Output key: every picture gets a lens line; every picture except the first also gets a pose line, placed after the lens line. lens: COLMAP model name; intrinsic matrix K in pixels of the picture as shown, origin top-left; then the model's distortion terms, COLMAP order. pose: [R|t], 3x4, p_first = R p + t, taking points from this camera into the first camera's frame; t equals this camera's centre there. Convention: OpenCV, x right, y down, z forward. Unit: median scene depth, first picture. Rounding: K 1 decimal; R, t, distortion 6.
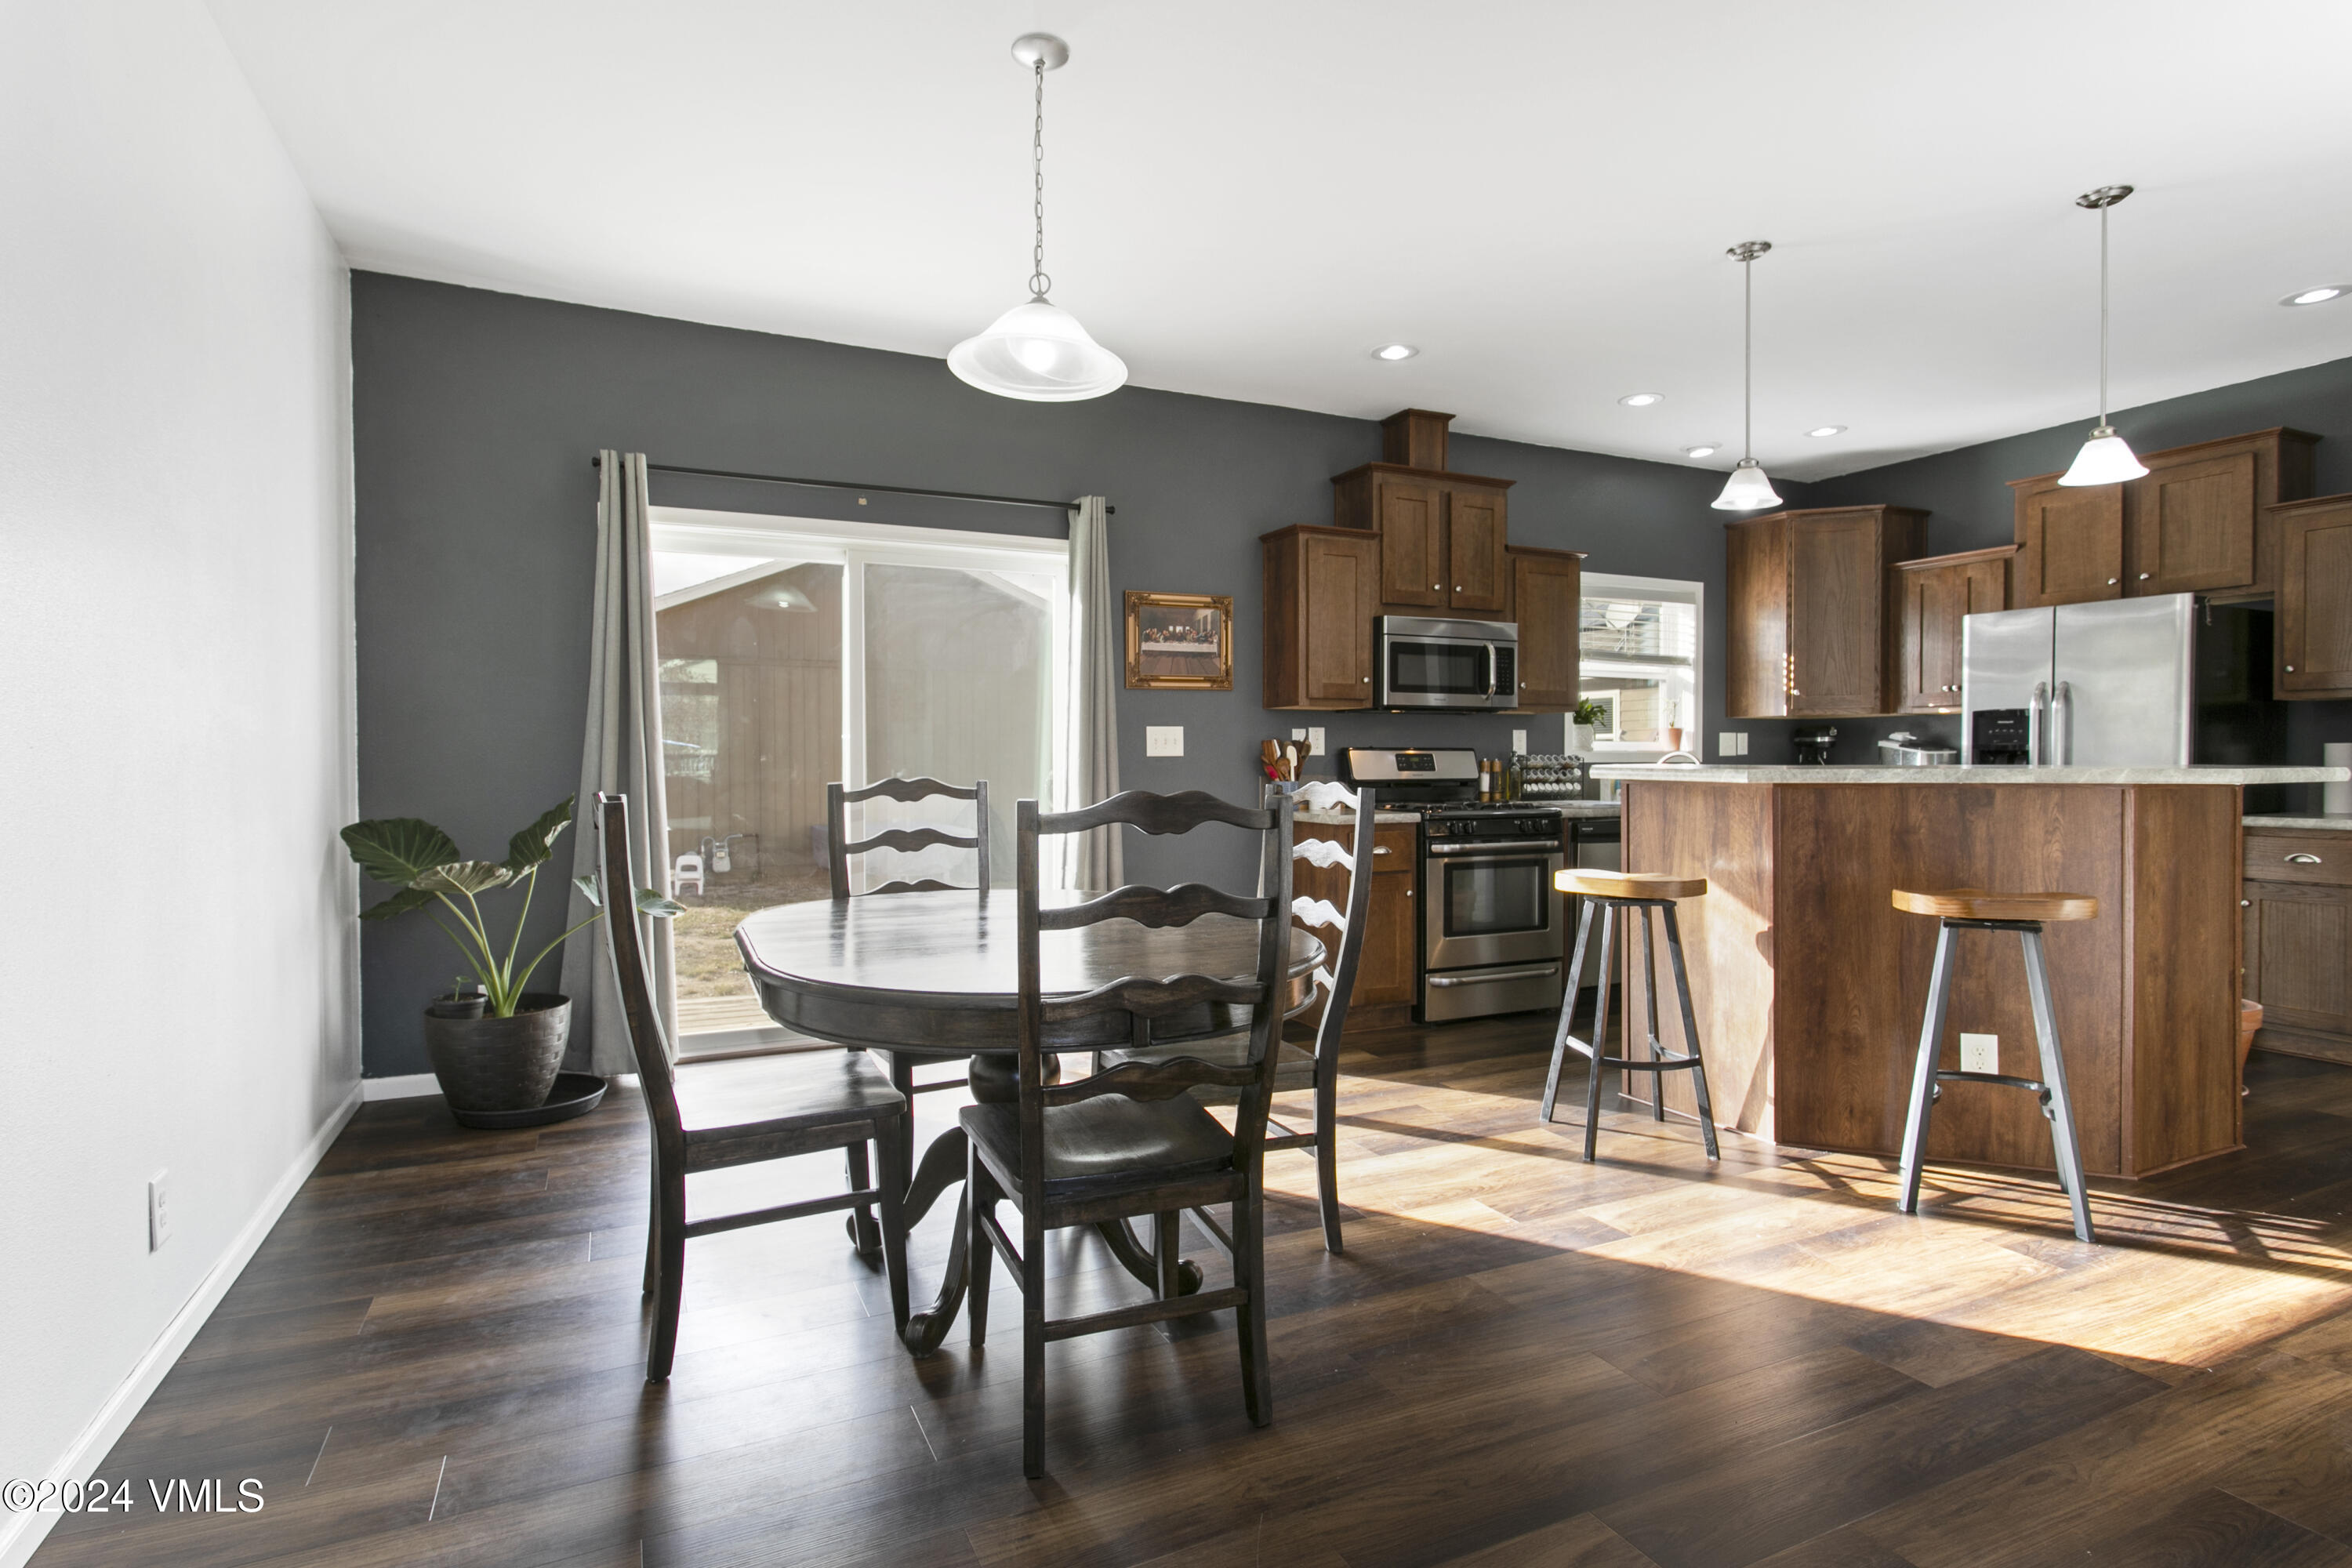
lens RADIAL K [[1149.8, 0, 1145.7], [0, 1149.8, 760.8], [0, 0, 1]] dist [0.000800, 0.000922]
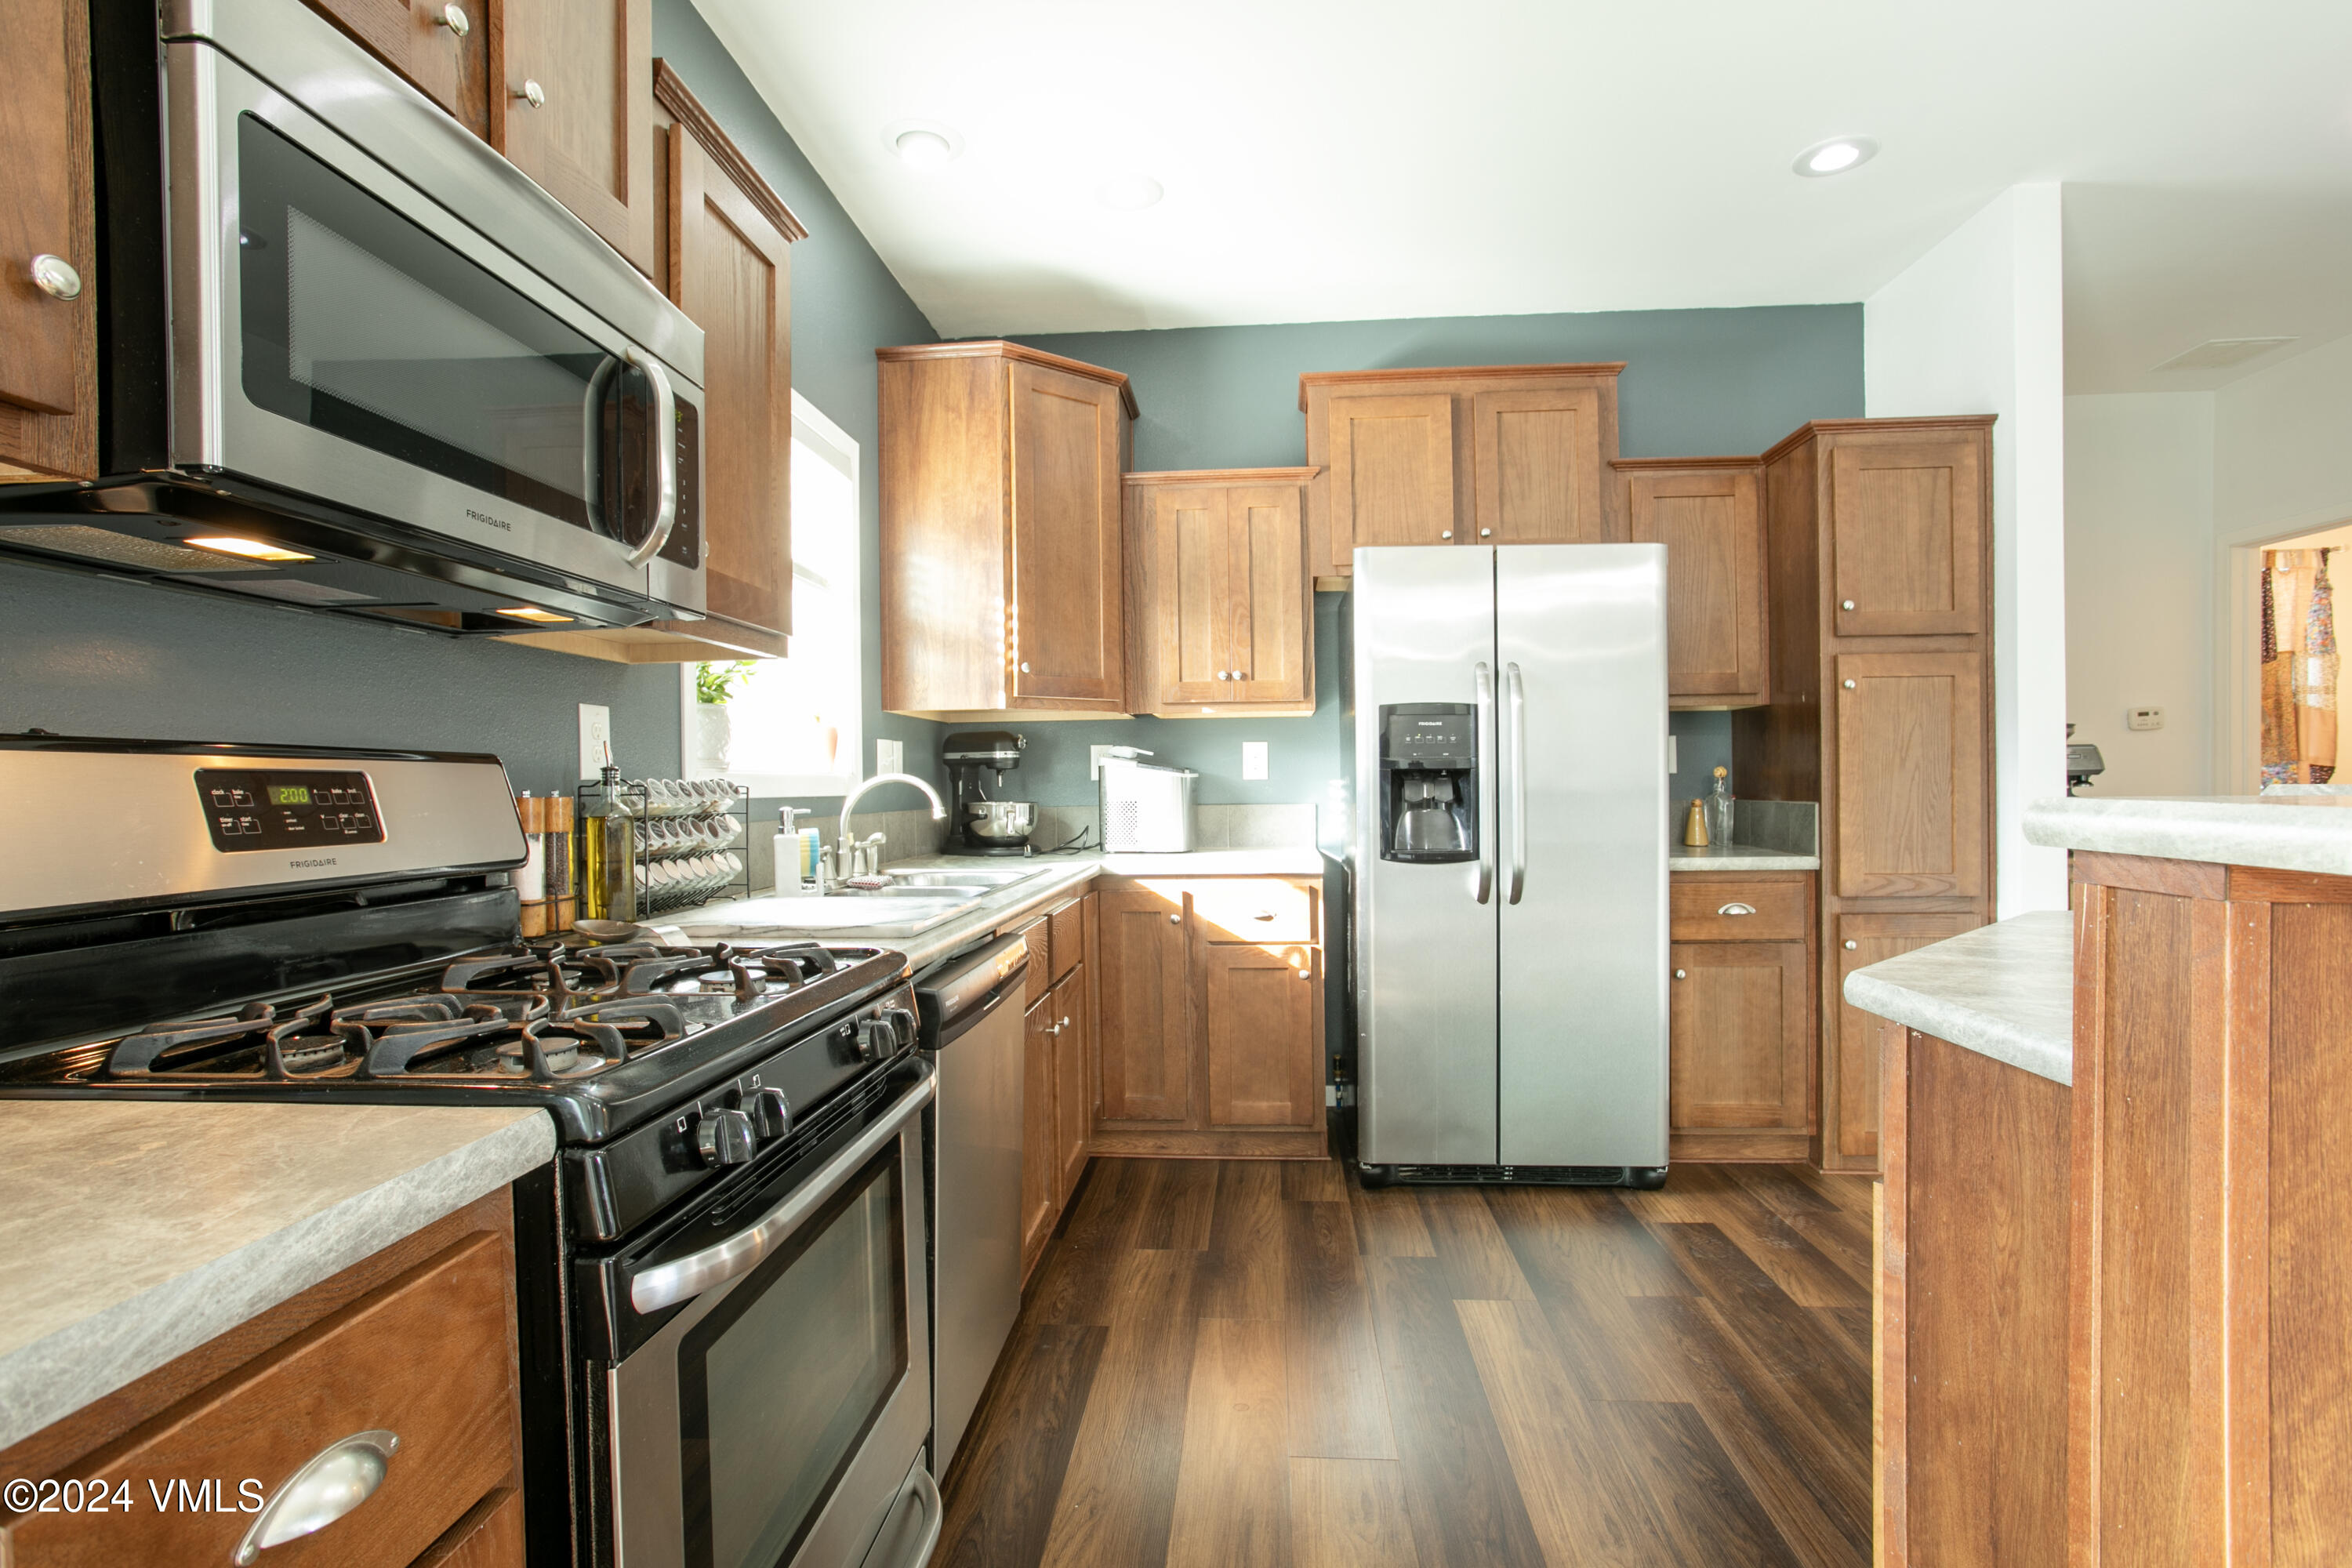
lens RADIAL K [[1138.7, 0, 1176.0], [0, 1138.7, 784.0], [0, 0, 1]] dist [0.001150, 0.000541]
pose [[0.459367, -0.003506, 0.888240, 0.124332], [0.011921, 0.999926, -0.002218, -0.000886], [-0.888167, 0.011608, 0.459375, 0.790040]]
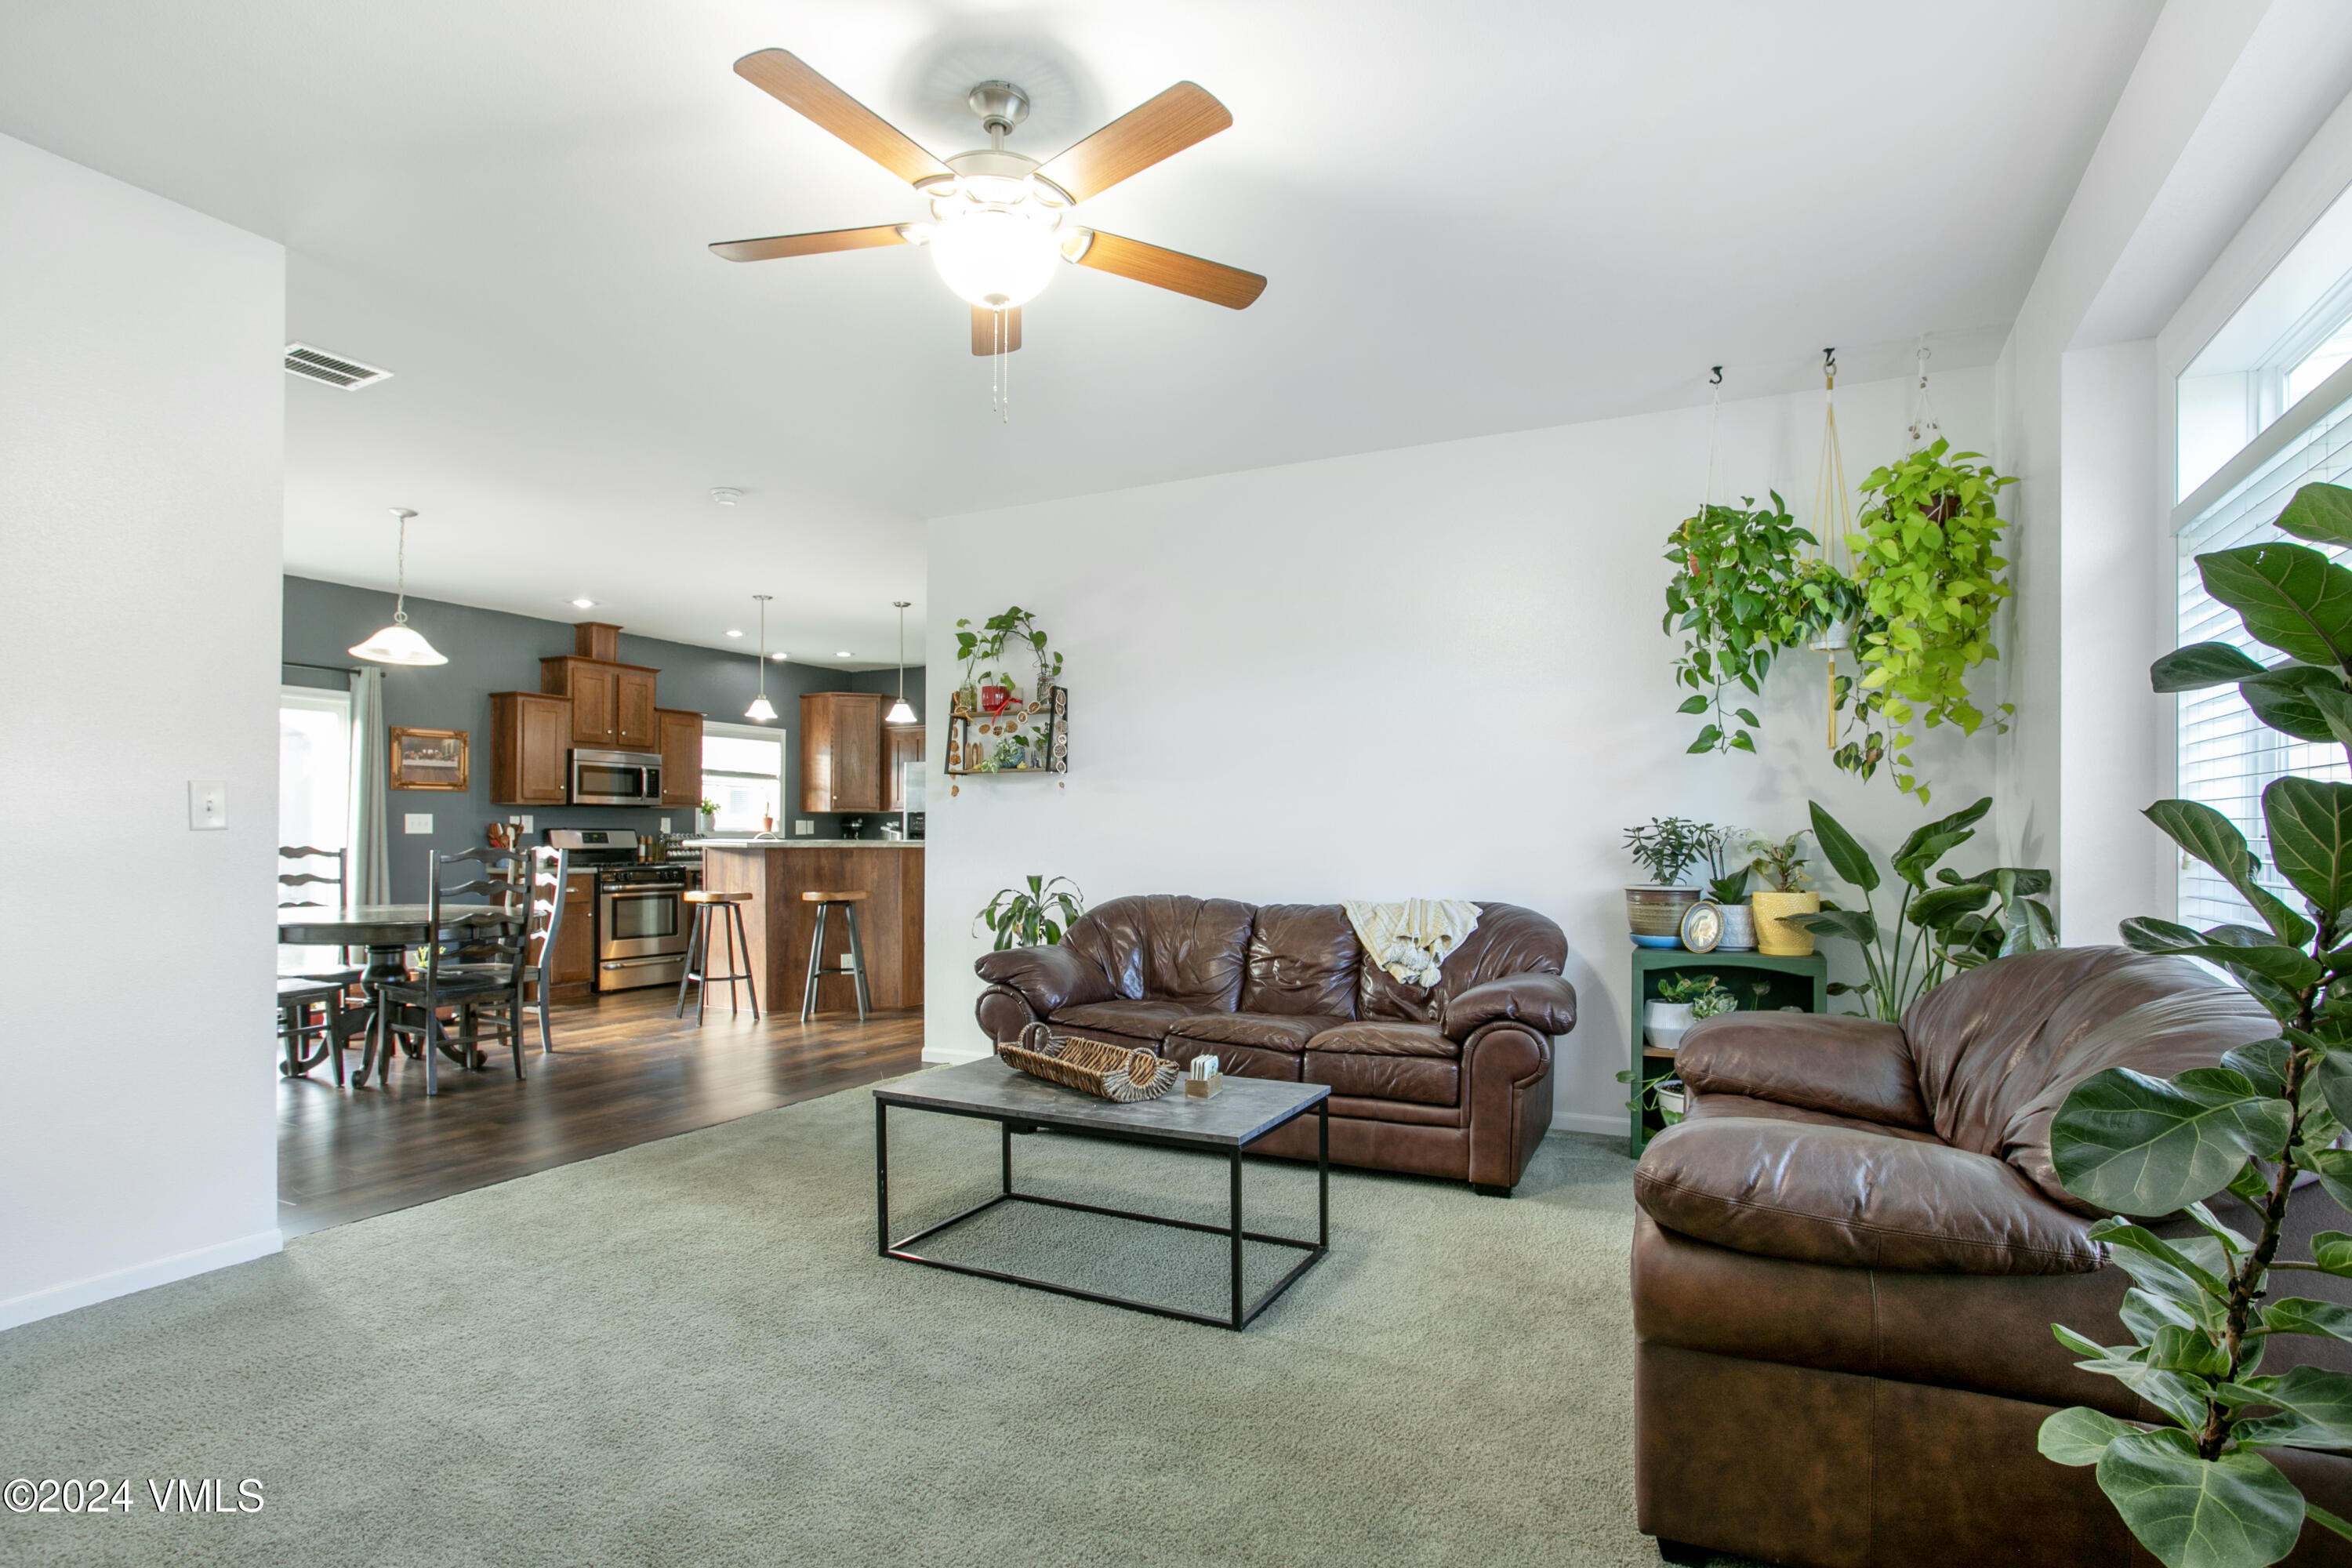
lens RADIAL K [[1187.0, 0, 1164.3], [0, 1187.0, 829.1], [0, 0, 1]] dist [-0.001812, 0.000173]
pose [[0.785738, 0.007484, 0.618515, -0.175215], [-0.004360, 0.999969, -0.006561, -0.003571], [-0.618544, 0.002458, 0.785746, -0.836924]]
